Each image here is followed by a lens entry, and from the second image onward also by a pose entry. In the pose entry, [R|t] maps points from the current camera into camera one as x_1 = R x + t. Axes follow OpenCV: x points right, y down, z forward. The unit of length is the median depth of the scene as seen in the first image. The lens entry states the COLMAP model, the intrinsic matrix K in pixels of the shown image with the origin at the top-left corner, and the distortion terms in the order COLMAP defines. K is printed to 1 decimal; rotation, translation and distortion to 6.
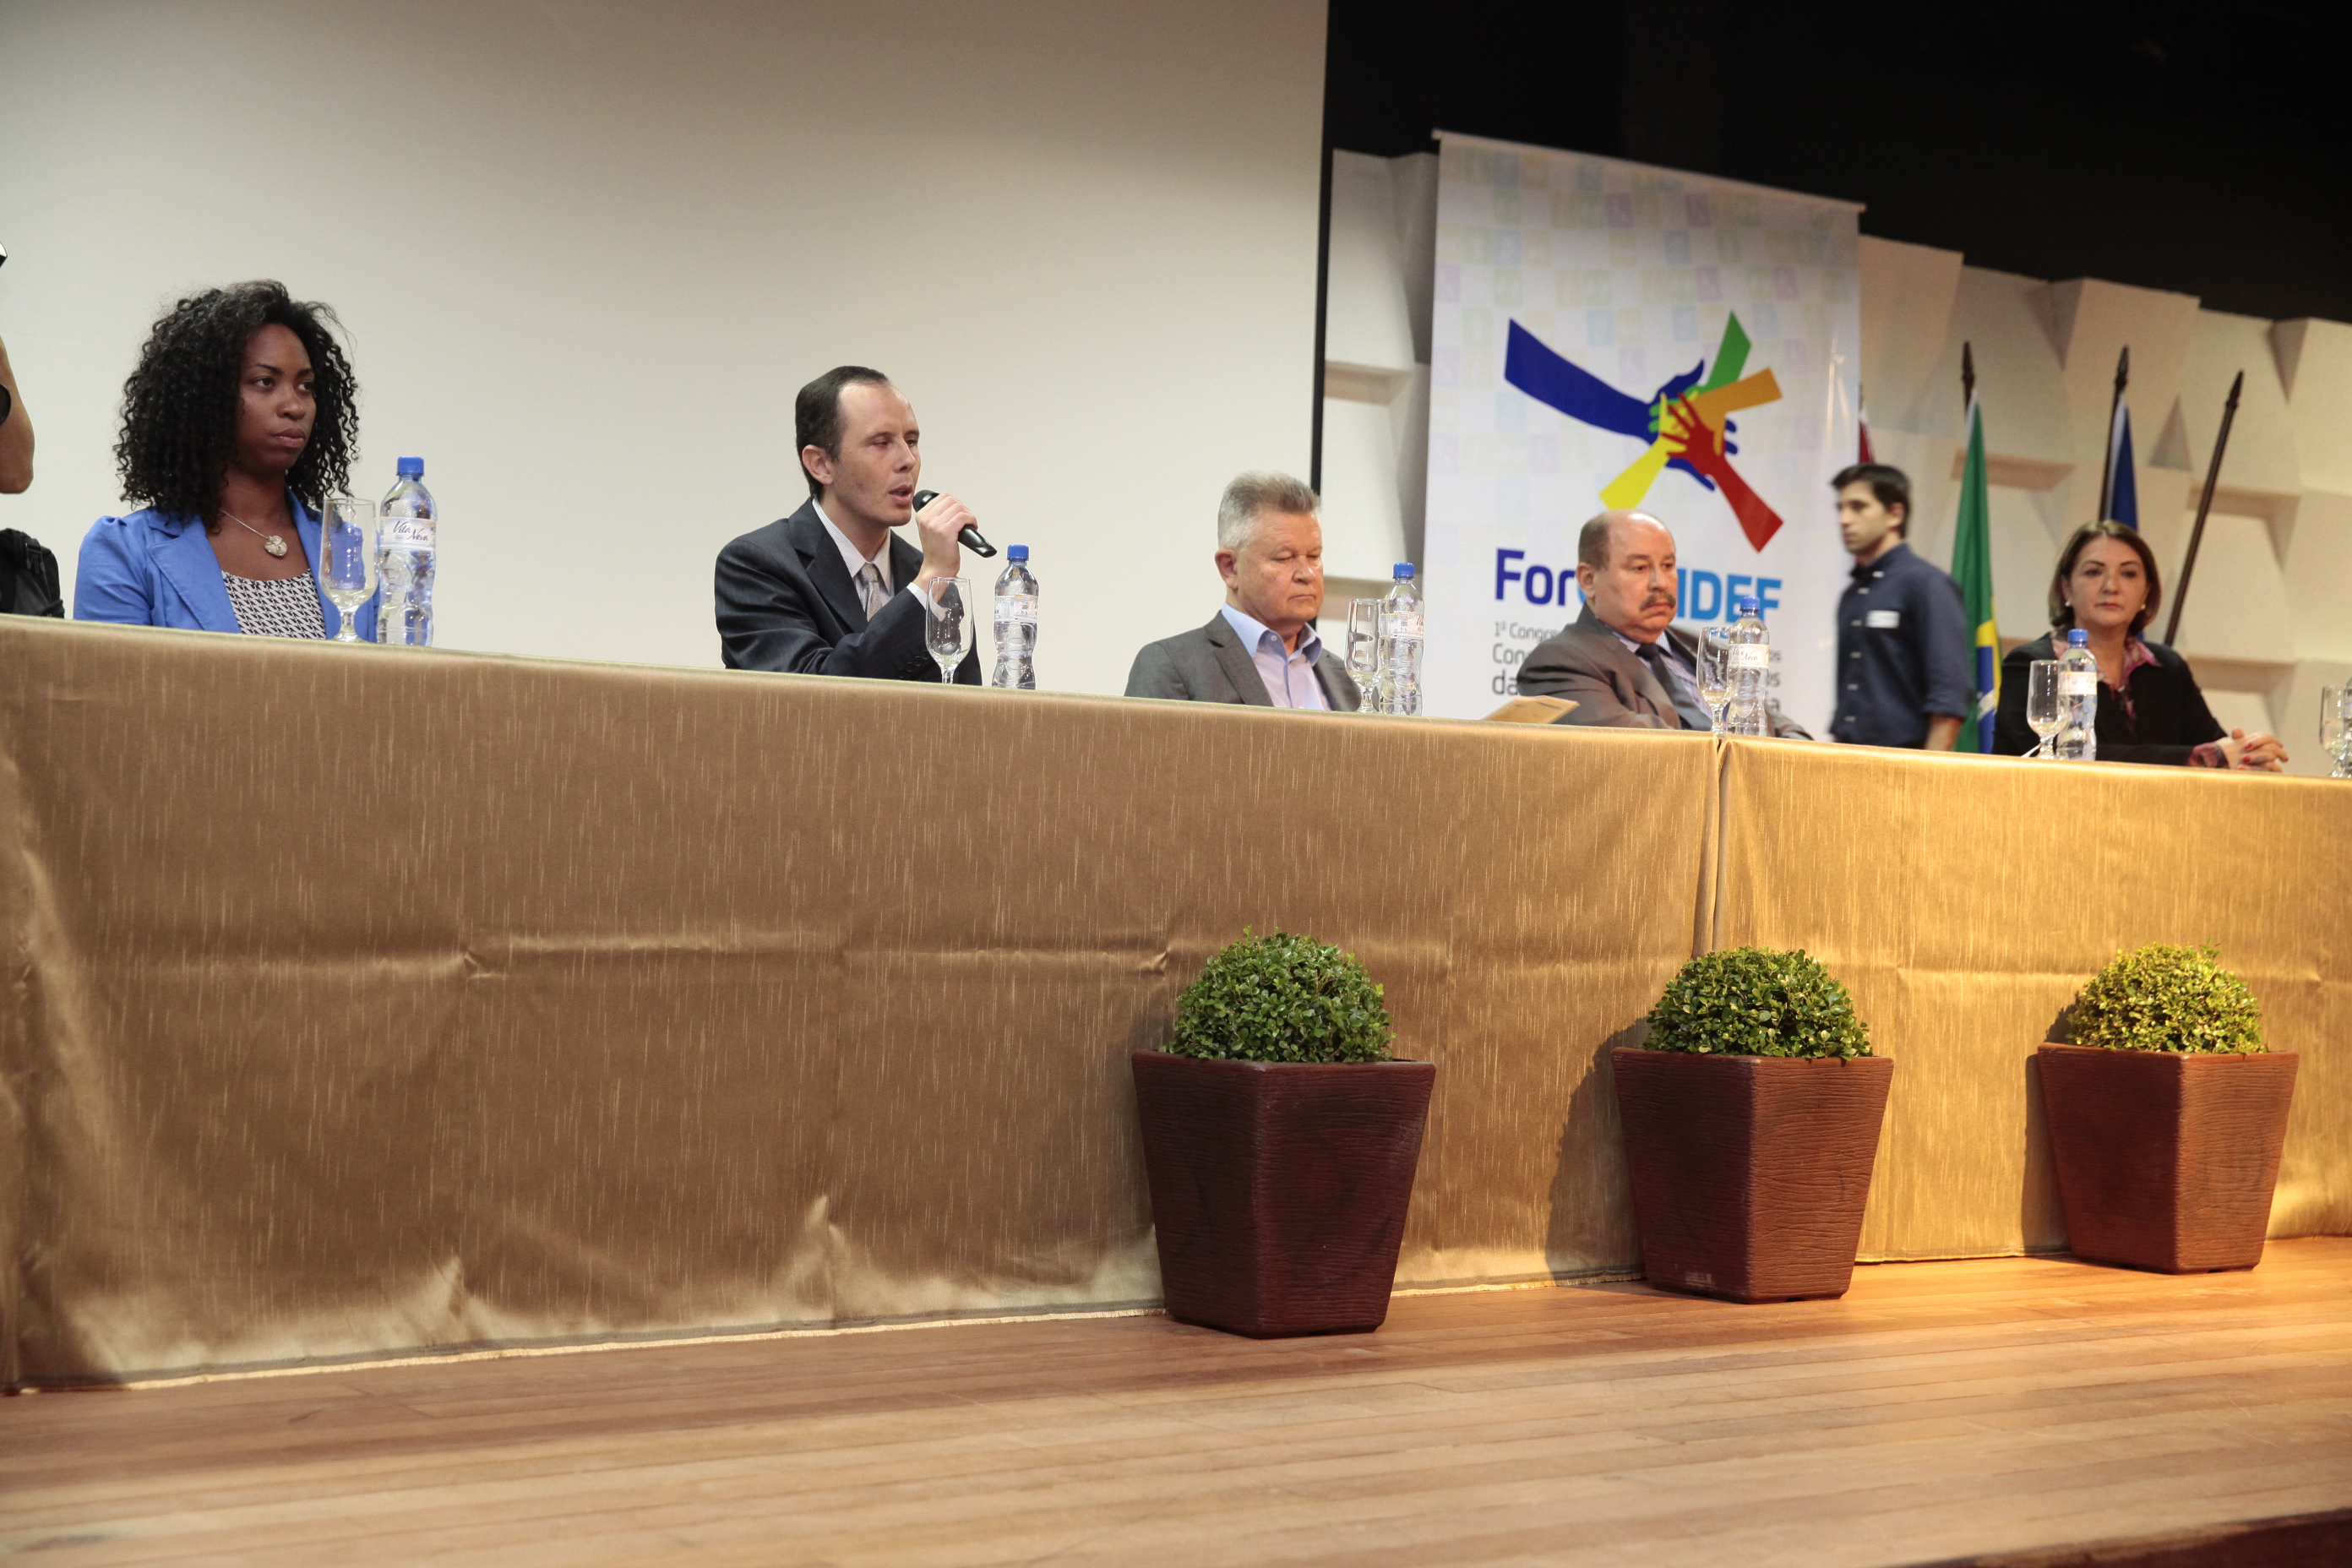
lens RADIAL K [[3211.2, 0, 1136.8], [0, 3211.2, 848.9], [0, 0, 1]] dist [0.106089, 0.000000]
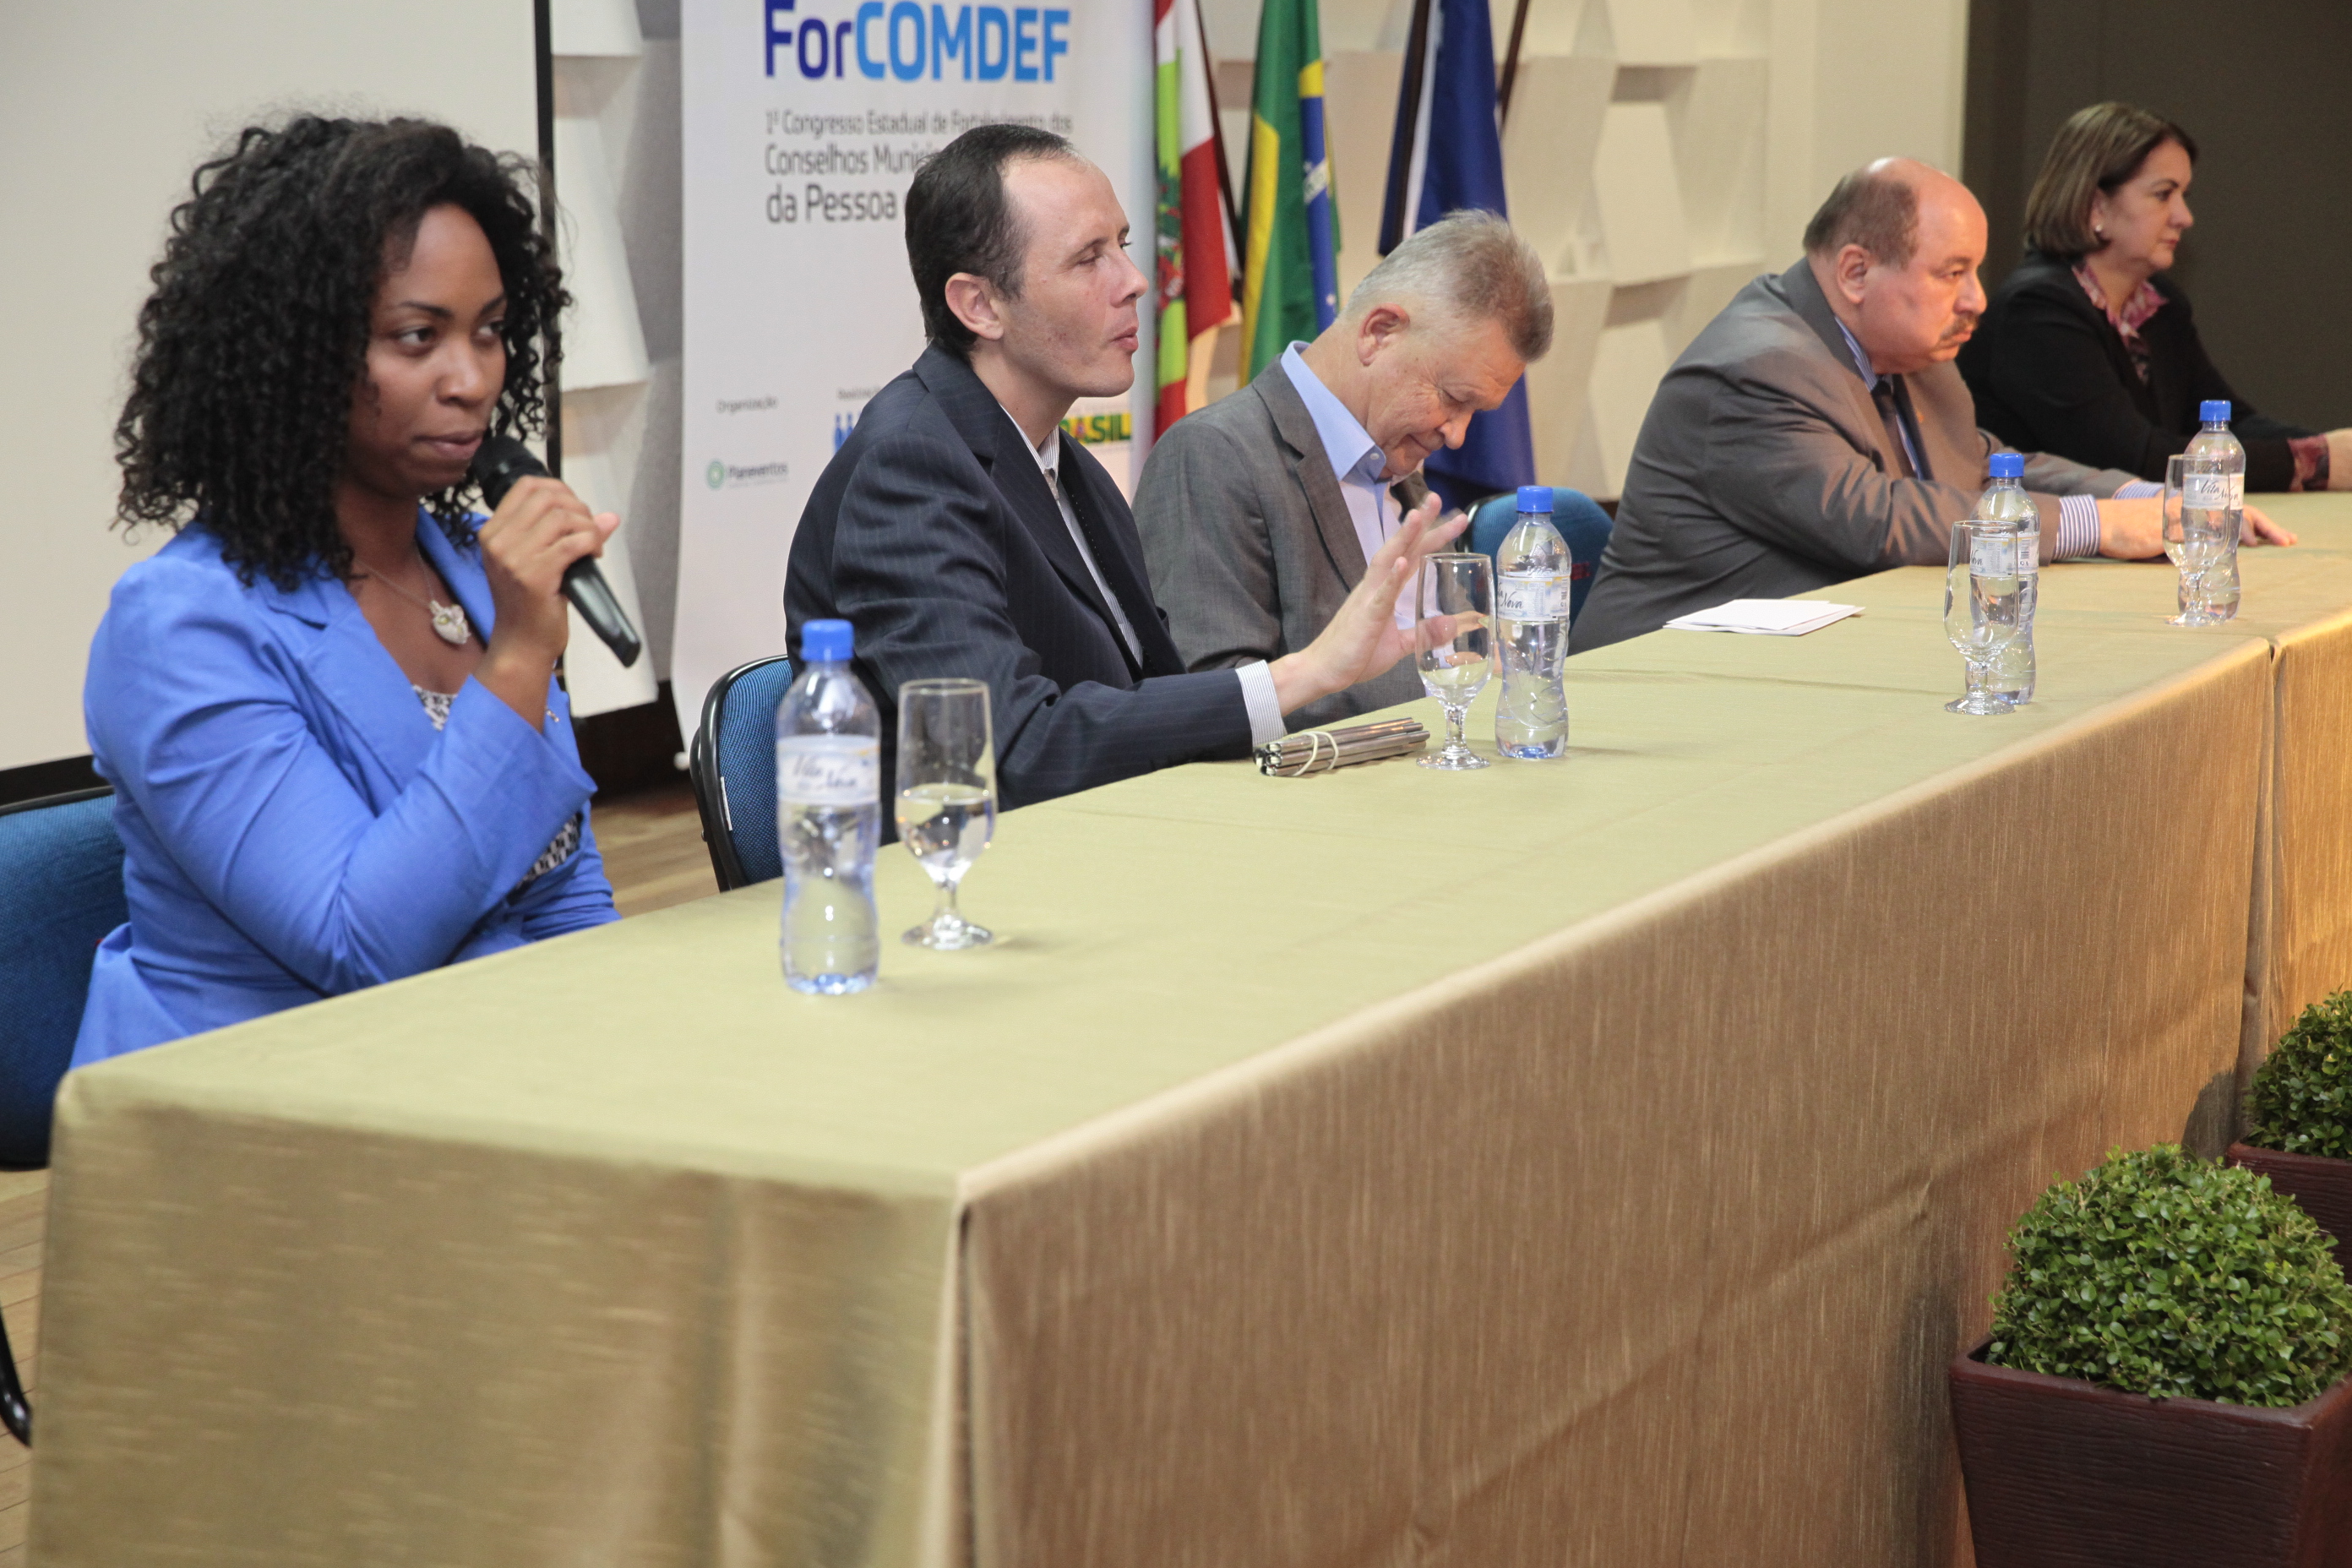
lens RADIAL K [[4367.9, 0, 1177.5], [0, 4367.9, 784.9], [0, 0, 1]] dist [0.242727, 0.000000]
pose [[0.892475, -0.102870, 0.439210, -0.439722], [0.027338, 0.984195, 0.174963, -0.177539], [-0.450267, -0.144143, 0.881182, 0.291859]]
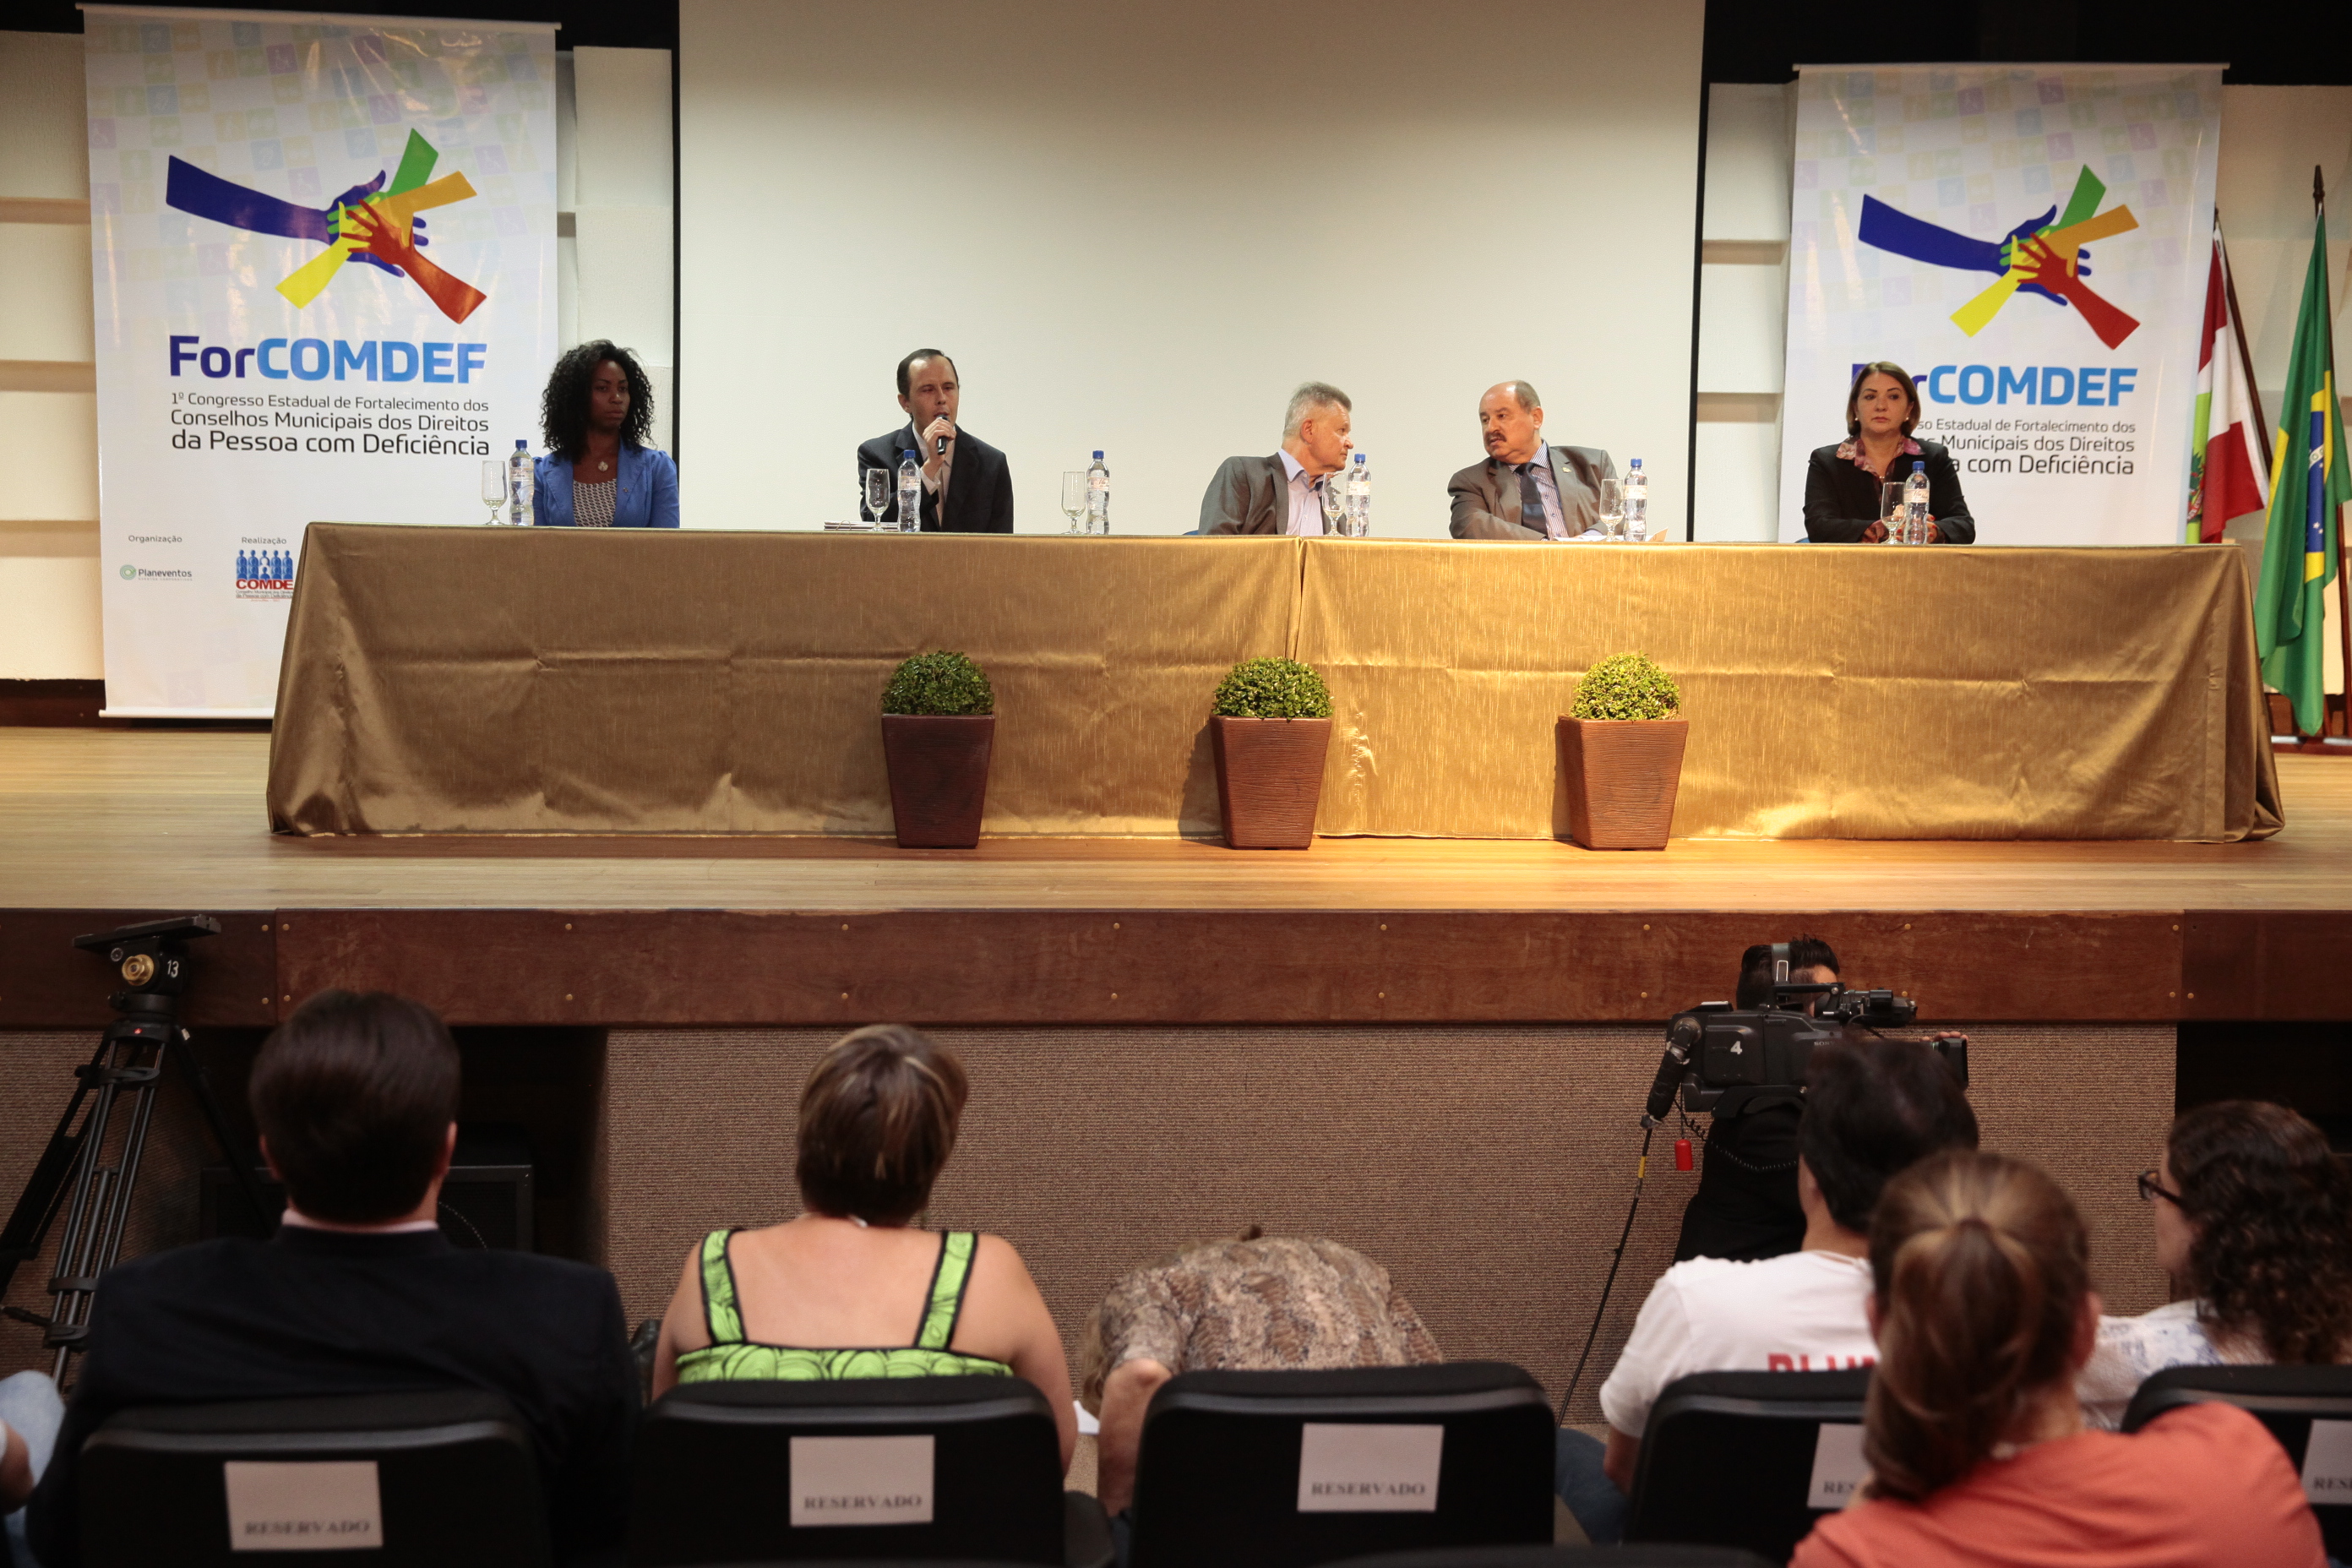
lens RADIAL K [[2745.1, 0, 1179.0], [0, 2745.1, 796.9], [0, 0, 1]] dist [0.077737, 0.000000]
pose [[0.863690, 0.025832, -0.503361, 0.913133], [0.016659, 0.996677, 0.079734, -0.014841], [0.503748, -0.077251, 0.860389, -0.356873]]
